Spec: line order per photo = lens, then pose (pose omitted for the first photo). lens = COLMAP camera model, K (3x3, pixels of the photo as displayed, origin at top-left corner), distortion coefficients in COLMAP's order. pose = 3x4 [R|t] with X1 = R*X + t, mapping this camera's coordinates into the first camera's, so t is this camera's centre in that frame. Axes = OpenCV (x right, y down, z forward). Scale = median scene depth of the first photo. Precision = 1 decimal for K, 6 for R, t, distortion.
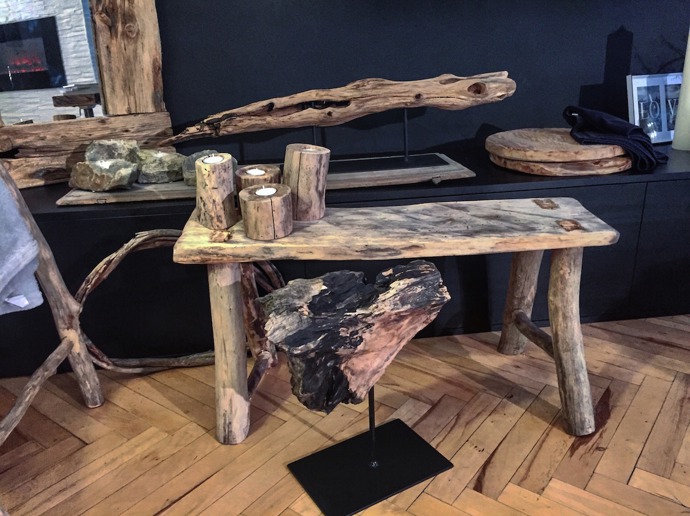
lens RADIAL K [[599.8, 0, 345.0], [0, 599.8, 258.0], [0, 0, 1]] dist [0.078284, -0.112555]
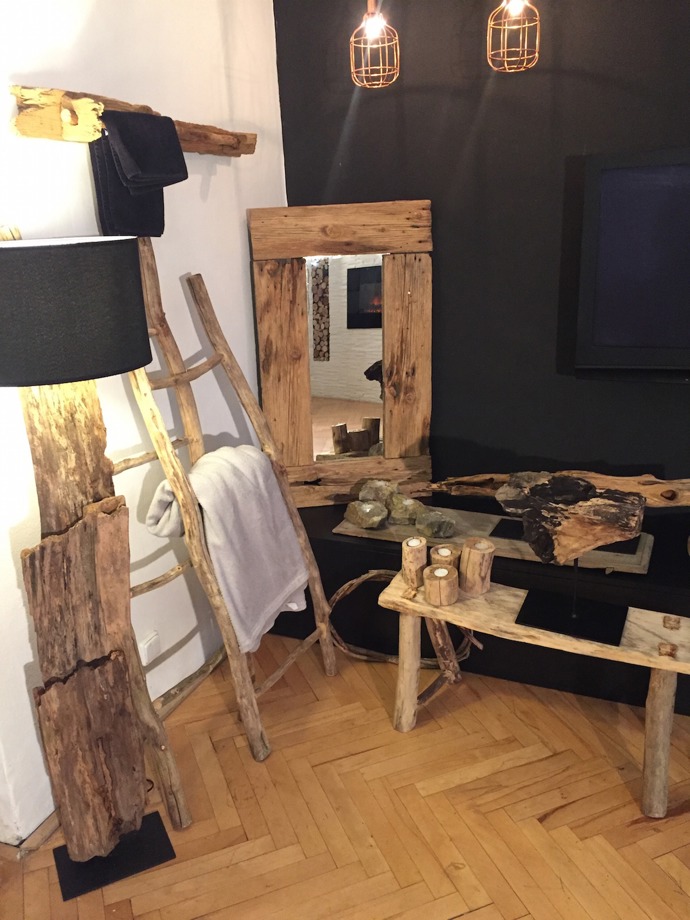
lens RADIAL K [[799.8, 0, 345.0], [0, 799.8, 460.0], [0, 0, 1]] dist [0.078284, -0.112555]
pose [[0.855808, 0.159042, -0.492239, 0.530191], [-0.159649, 0.986317, 0.041110, -0.381362], [0.492042, 0.043403, 0.869489, -0.754794]]
